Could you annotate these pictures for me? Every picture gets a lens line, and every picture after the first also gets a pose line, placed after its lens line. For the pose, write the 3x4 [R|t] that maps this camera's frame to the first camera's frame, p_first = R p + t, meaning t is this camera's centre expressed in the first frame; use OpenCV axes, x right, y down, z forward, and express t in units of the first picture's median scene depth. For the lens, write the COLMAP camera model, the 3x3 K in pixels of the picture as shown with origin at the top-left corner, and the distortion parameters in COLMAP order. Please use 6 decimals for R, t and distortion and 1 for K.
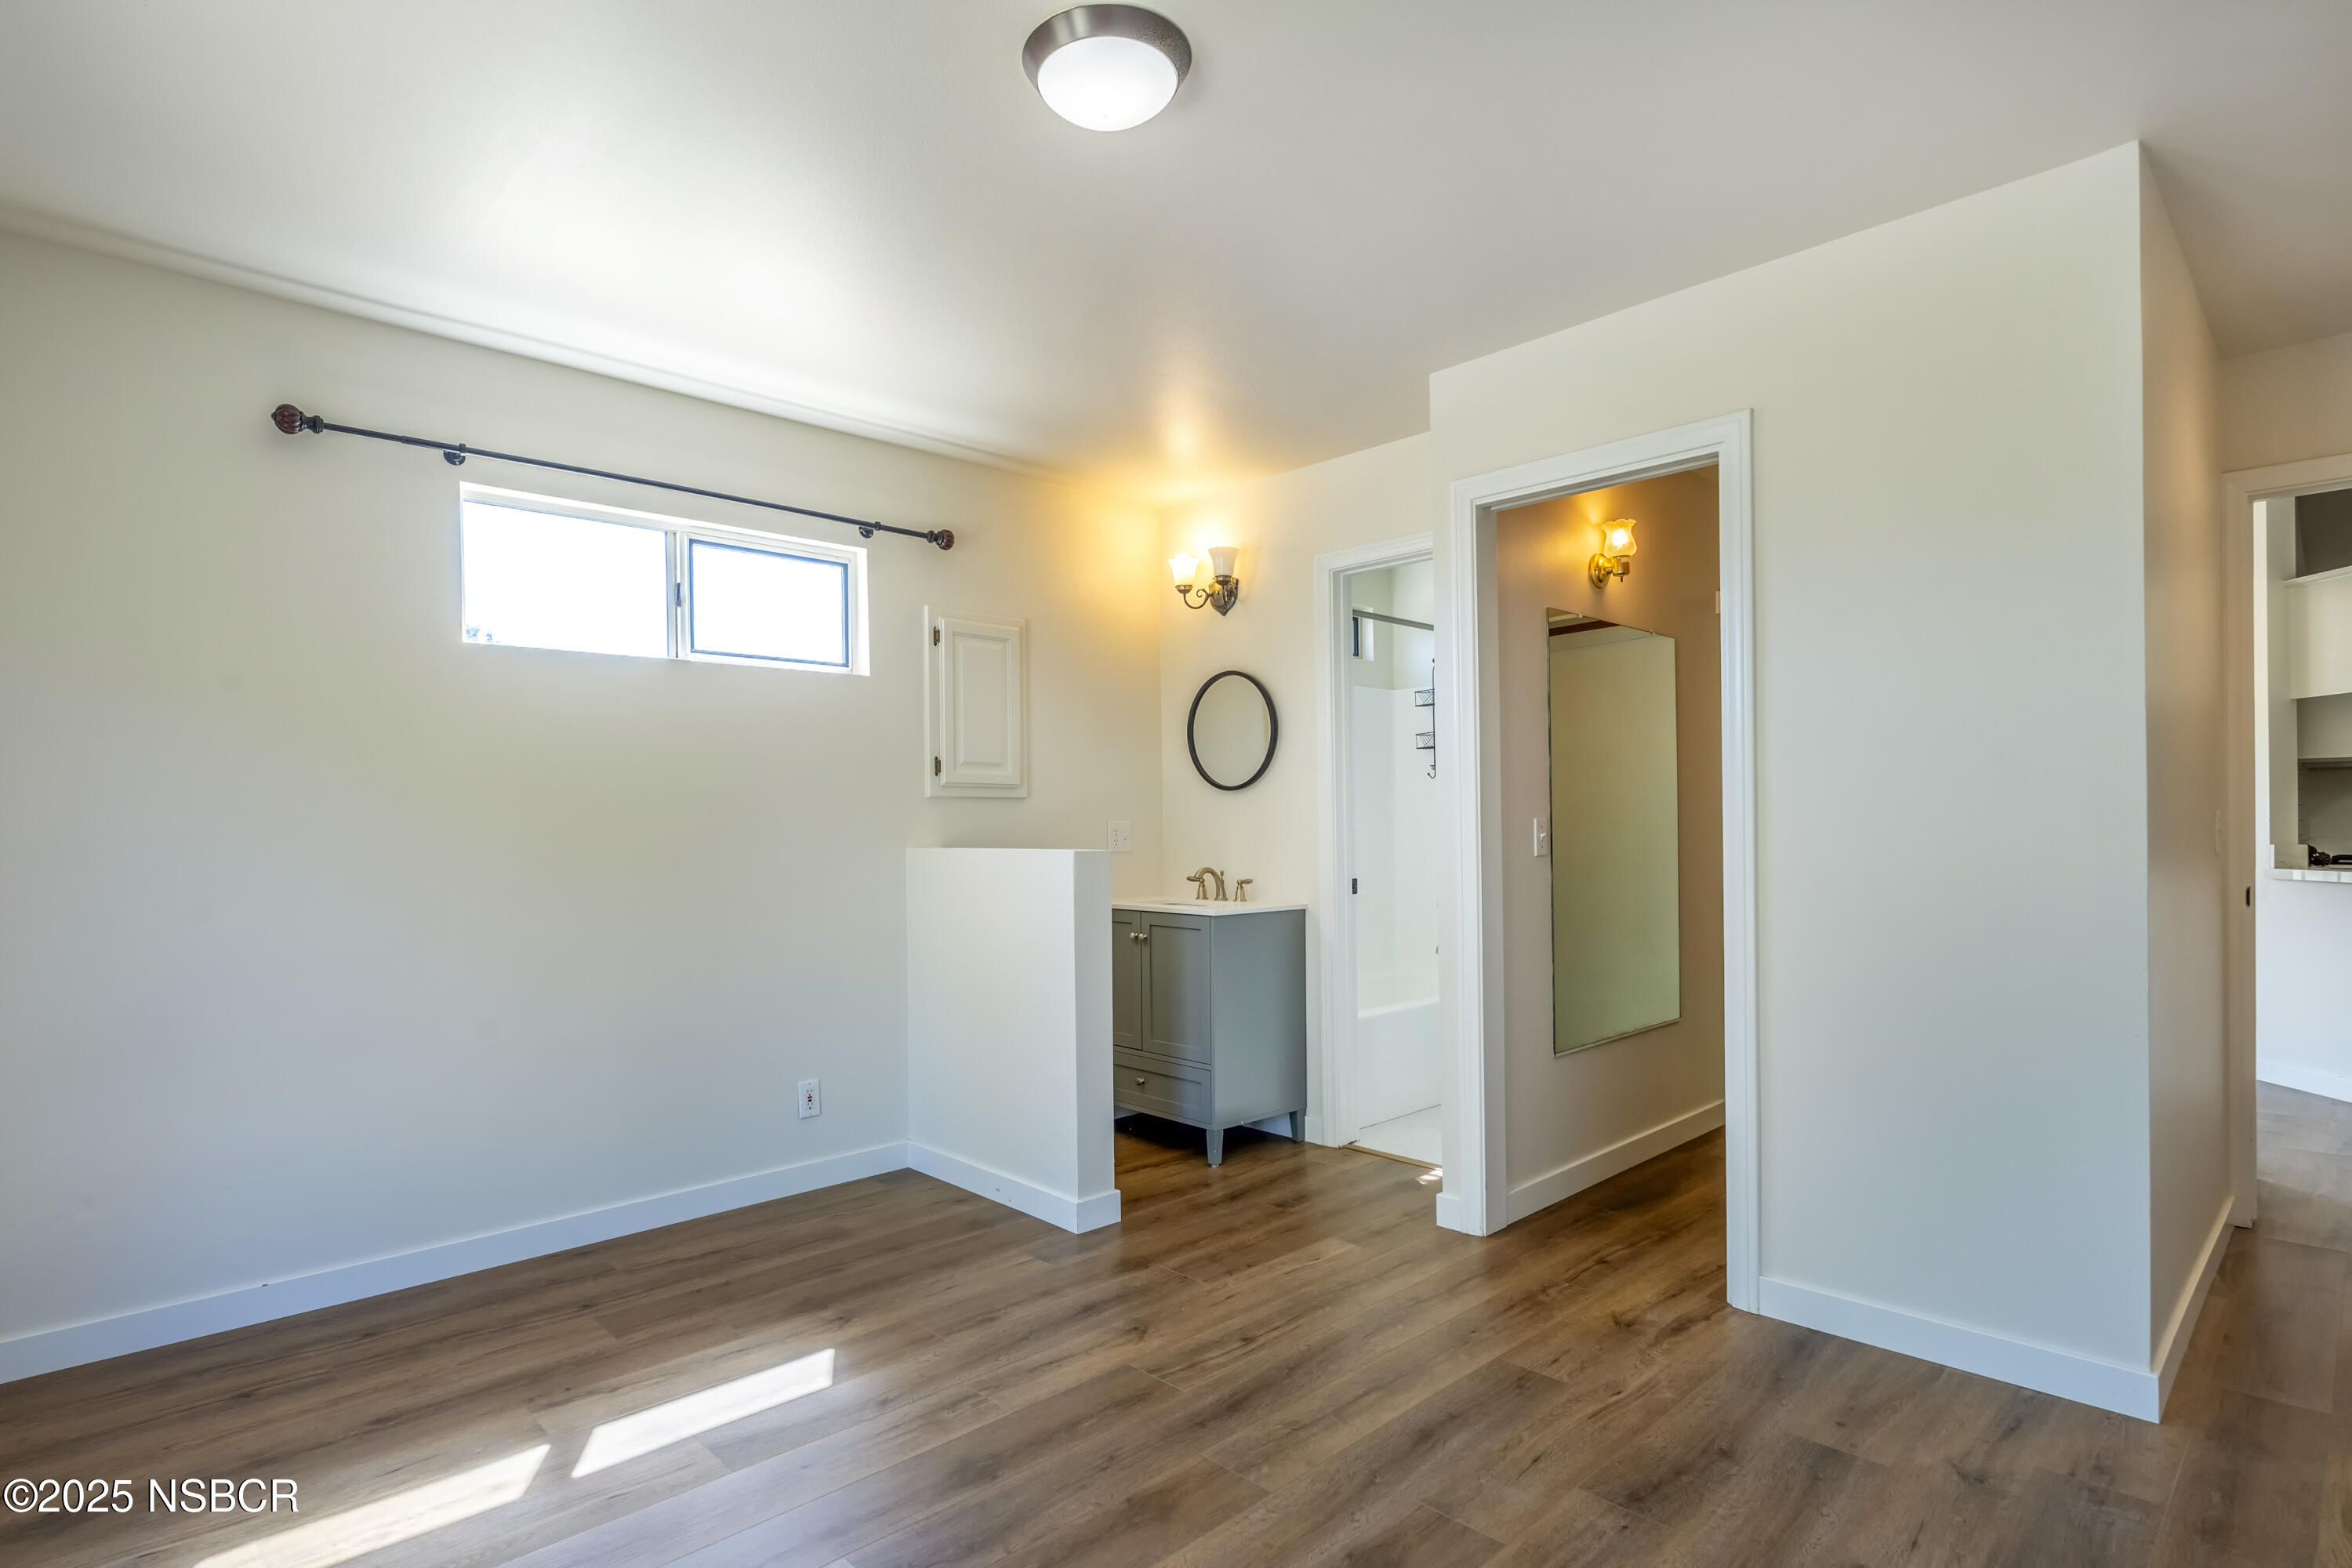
lens RADIAL K [[1195.1, 0, 1164.7], [0, 1195.1, 801.8], [0, 0, 1]] dist [0.001347, 0.000230]
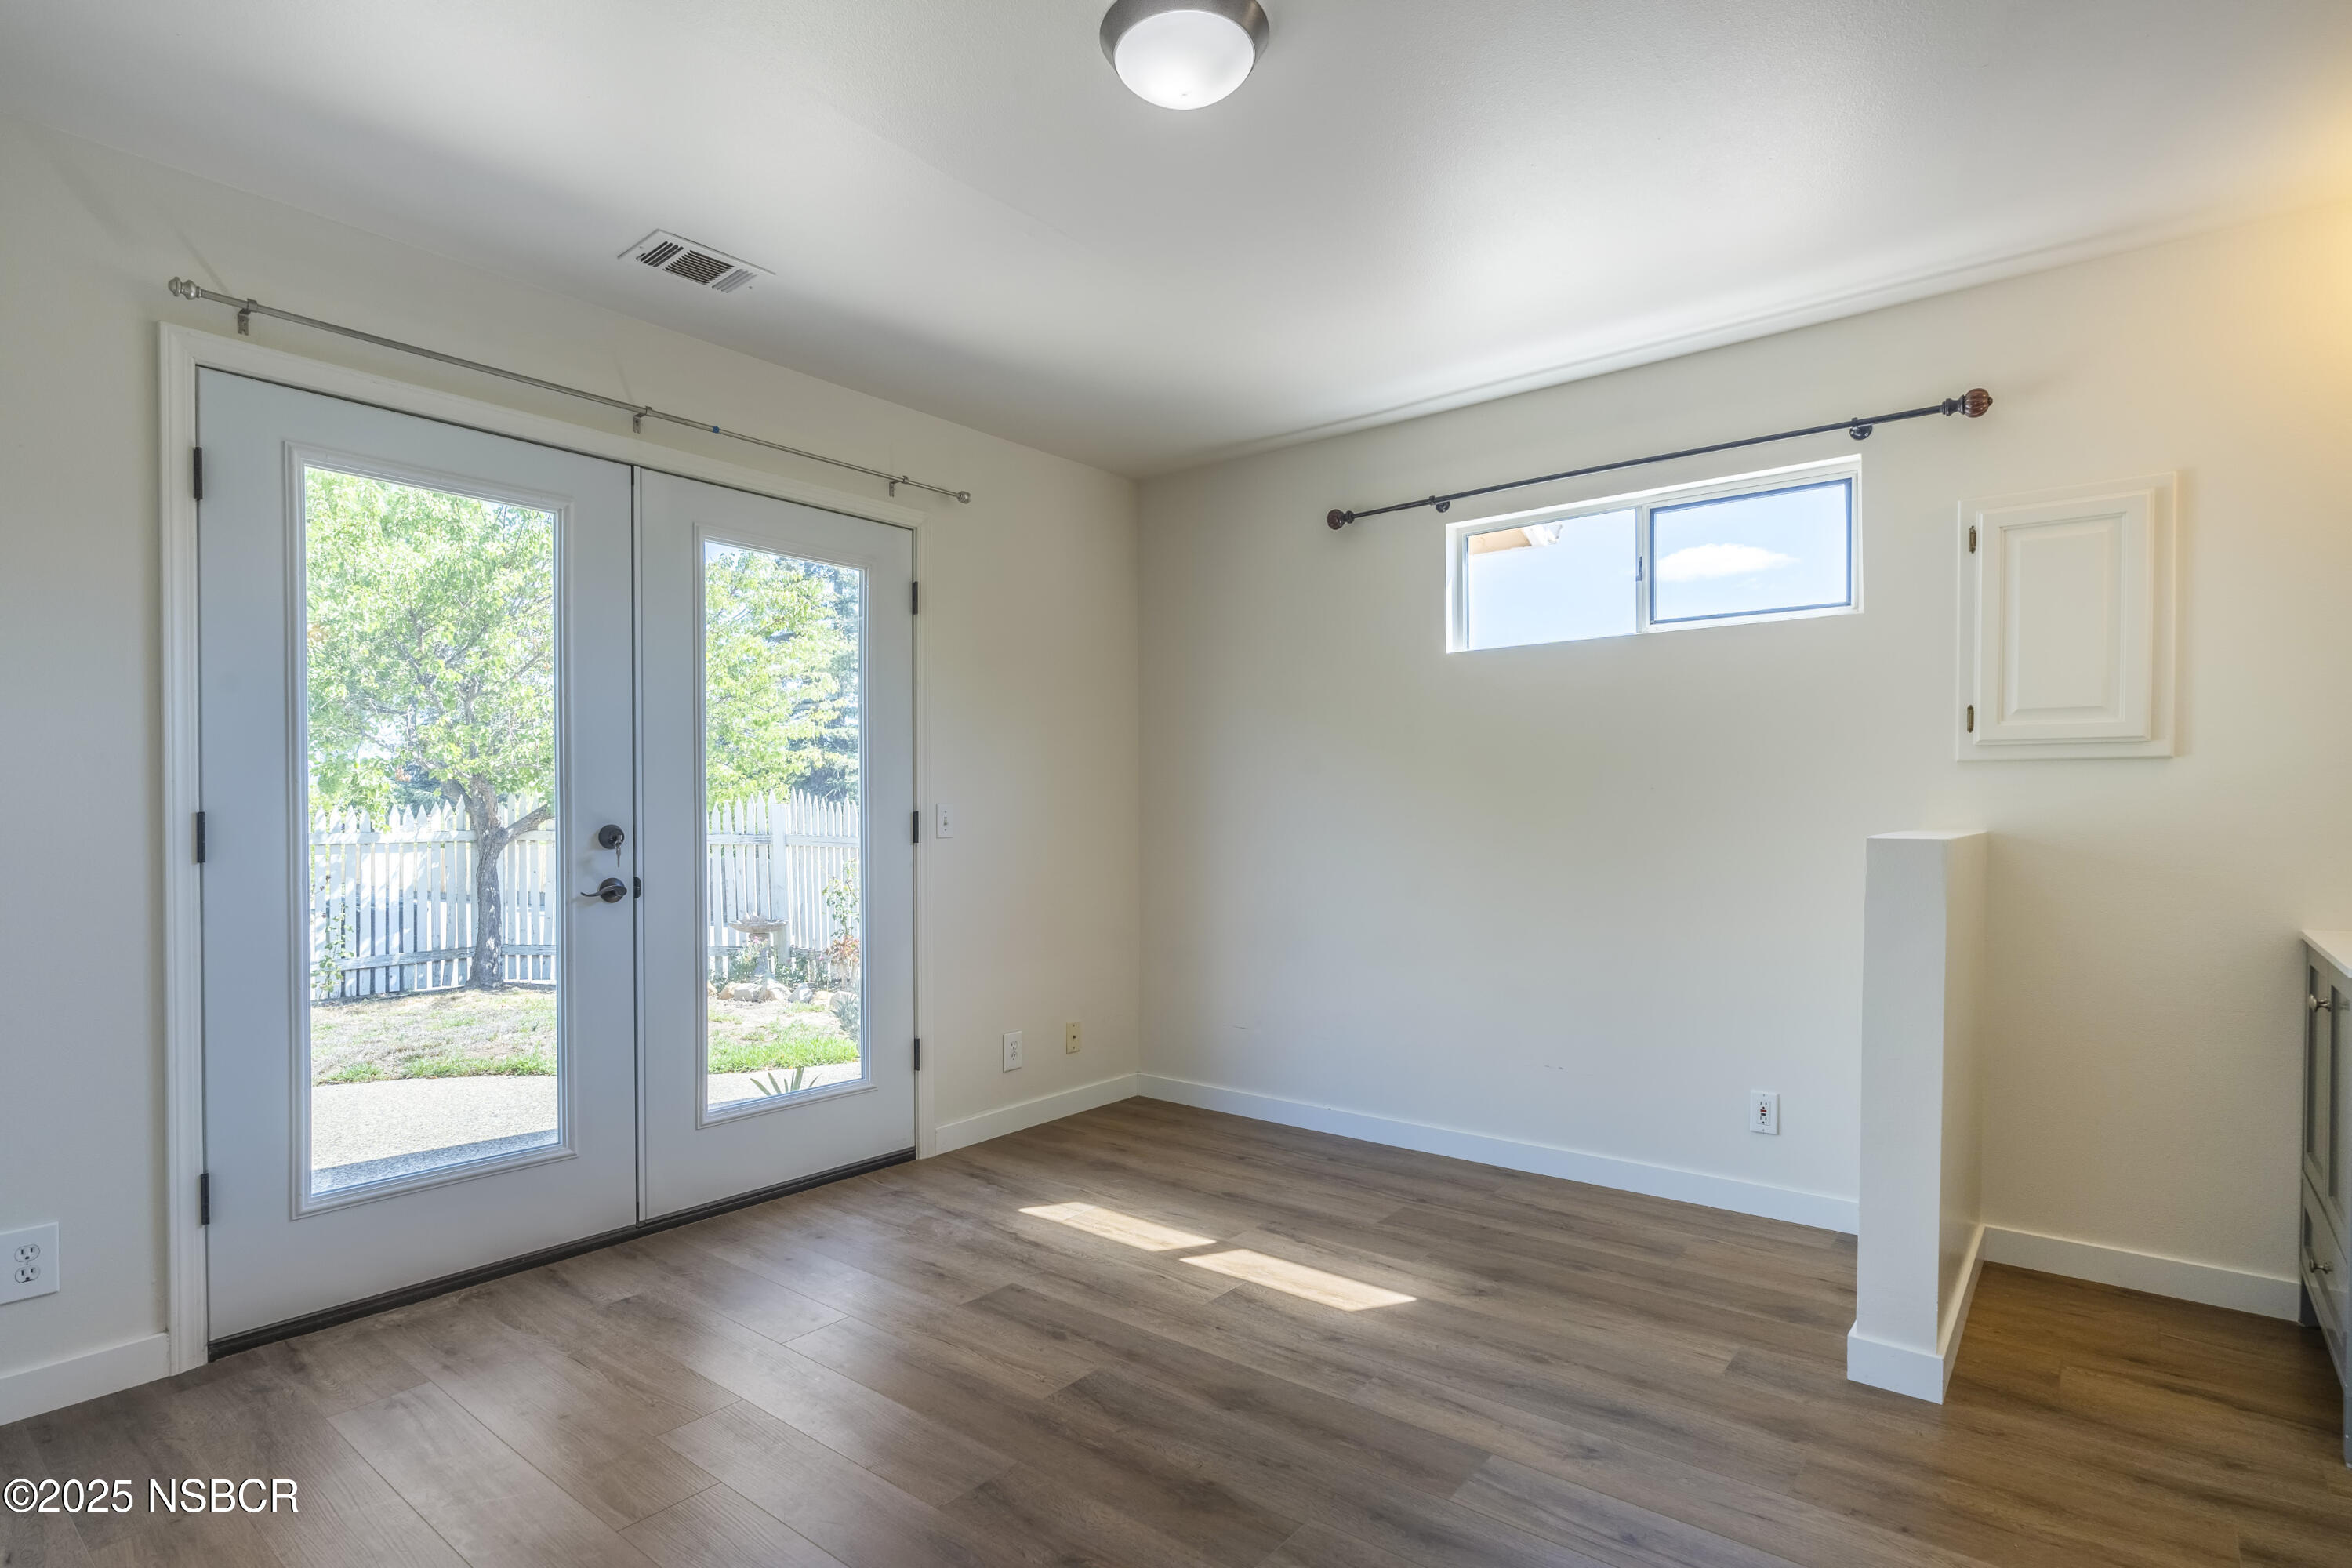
lens RADIAL K [[1195.1, 0, 1168.0], [0, 1195.1, 800.4], [0, 0, 1]] dist [0.001347, 0.000230]
pose [[0.123829, 0.003759, -0.992296, 0.617912], [0.021980, 0.999737, 0.006531, 0.005717], [0.992060, -0.022619, 0.123713, 0.555149]]
